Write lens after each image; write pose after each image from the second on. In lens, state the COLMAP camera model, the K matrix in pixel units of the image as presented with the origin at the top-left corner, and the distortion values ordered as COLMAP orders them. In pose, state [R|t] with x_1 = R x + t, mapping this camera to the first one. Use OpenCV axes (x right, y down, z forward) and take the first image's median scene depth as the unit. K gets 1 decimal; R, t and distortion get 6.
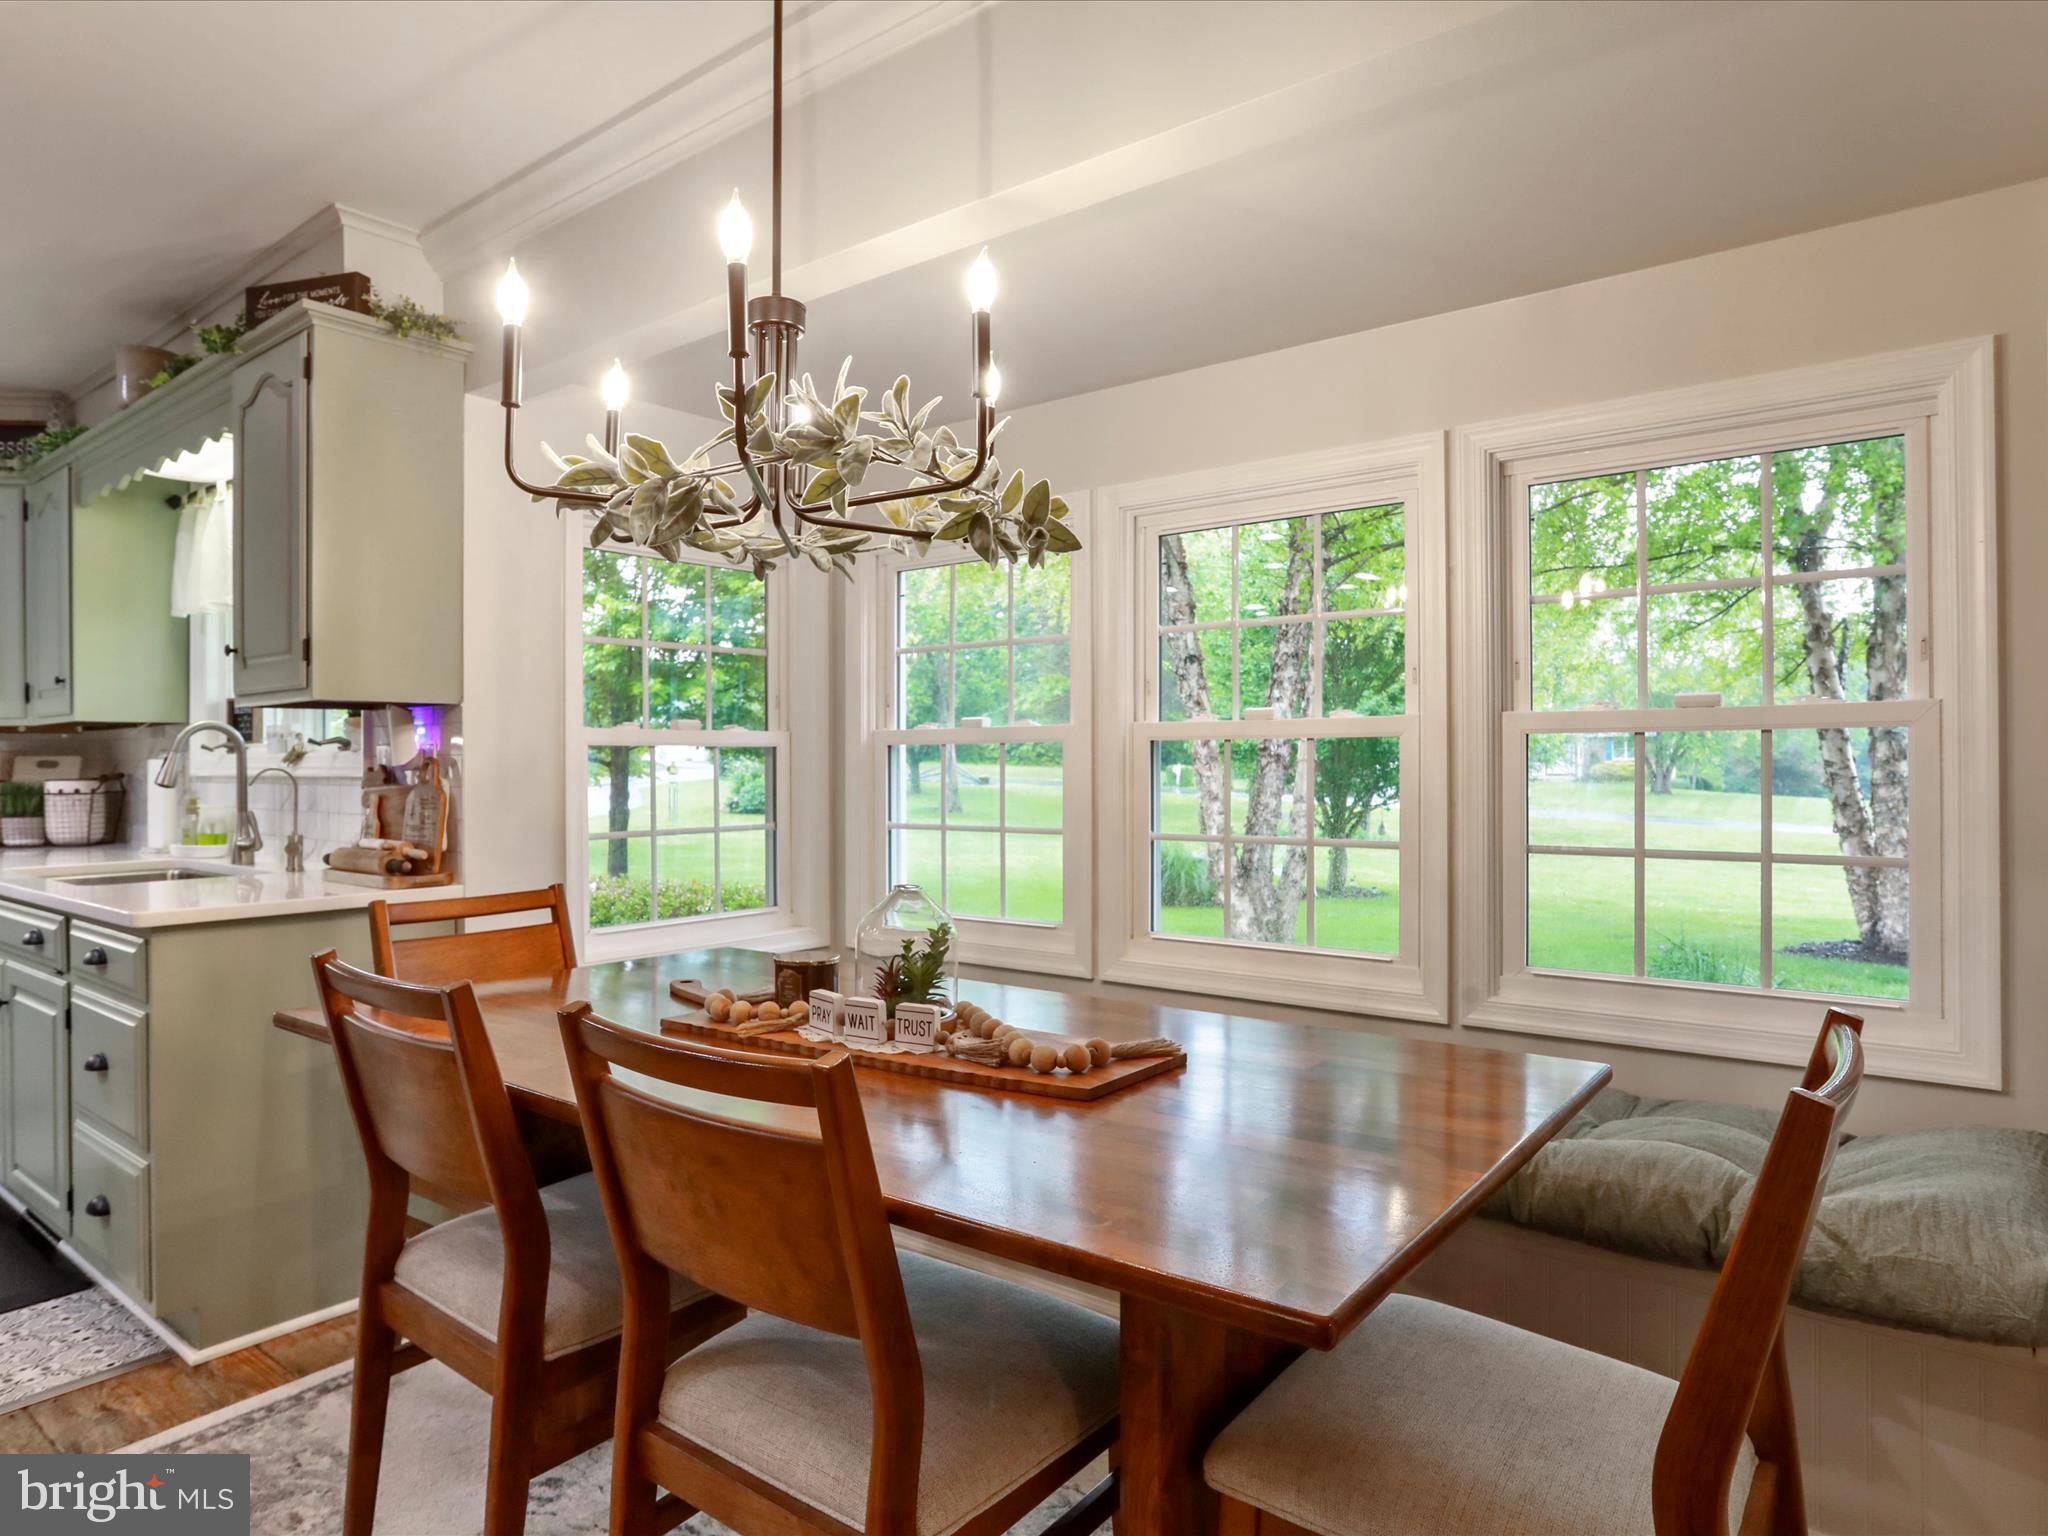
lens RADIAL K [[1222.1, 0, 1001.1], [0, 1222.1, 761.5], [0, 0, 1]] dist [-0.059203, 0.022617]
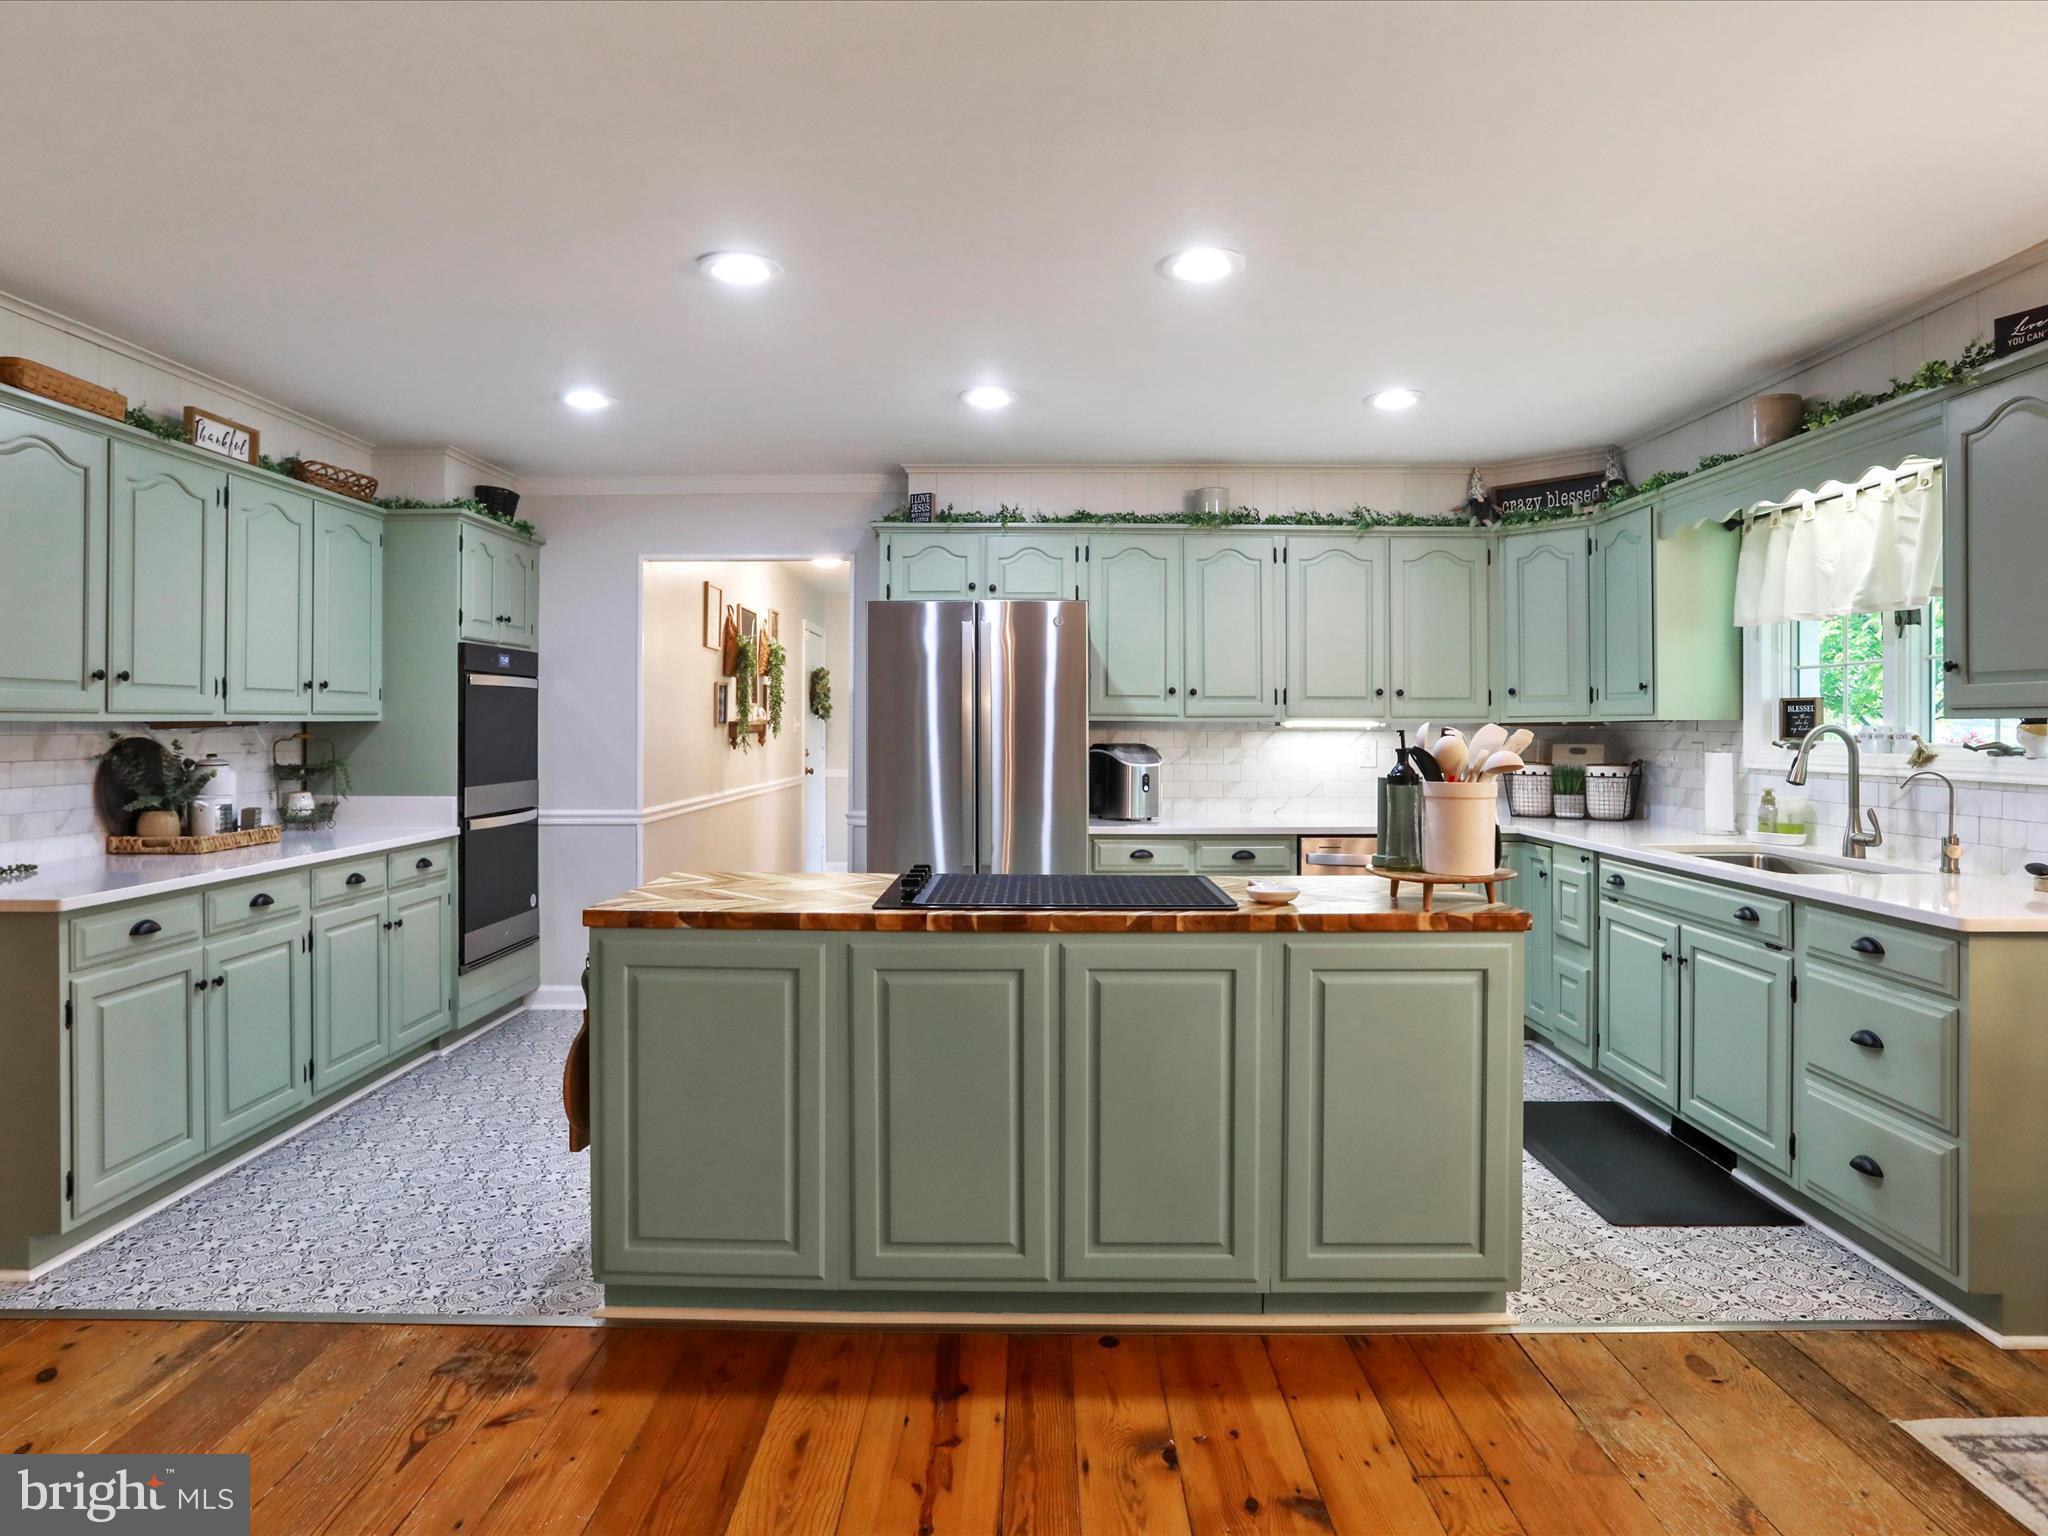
lens RADIAL K [[1151.3, 0, 1028.1], [0, 1151.3, 731.2], [0, 0, 1]] dist [-0.064094, 0.036737]
pose [[0.618647, 0.009909, -0.785607, -0.267132], [-0.003414, 0.999945, 0.009923, -0.031239], [0.785662, -0.003457, 0.618647, -0.187915]]
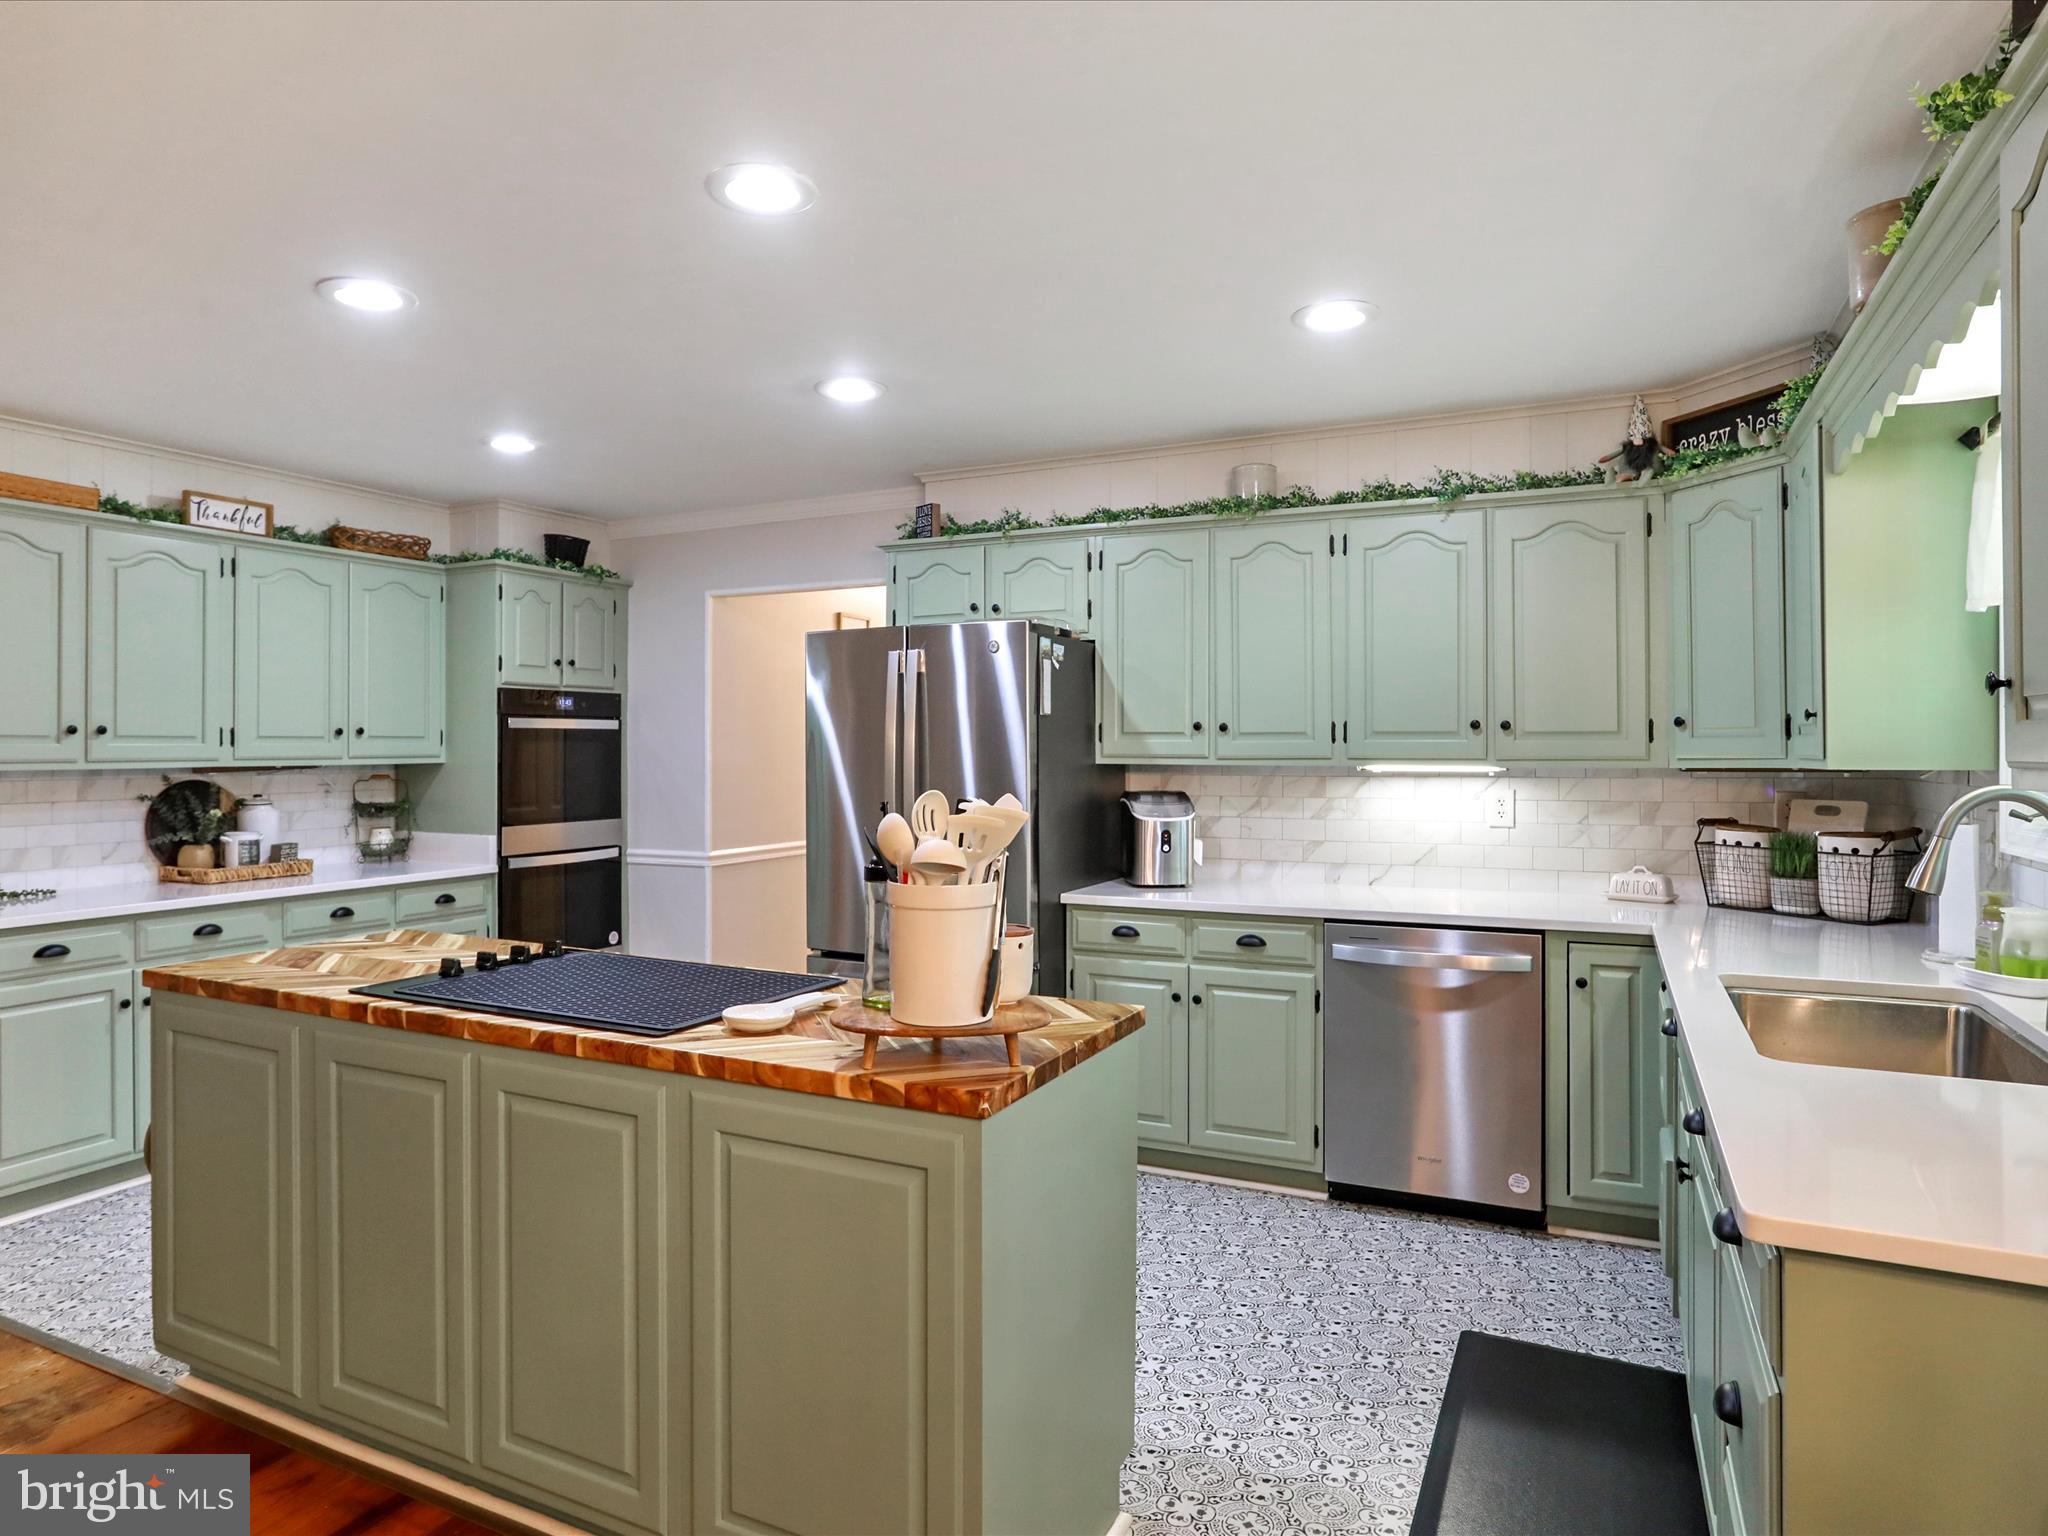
lens RADIAL K [[1212.3, 0, 1025.4], [0, 1212.3, 751.1], [0, 0, 1]] dist [-0.058764, 0.037873]
pose [[0.222995, 0.006610, -0.974797, -0.168044], [0.001025, 0.999975, 0.007015, -0.049553], [0.974819, -0.002563, 0.222983, 0.340167]]
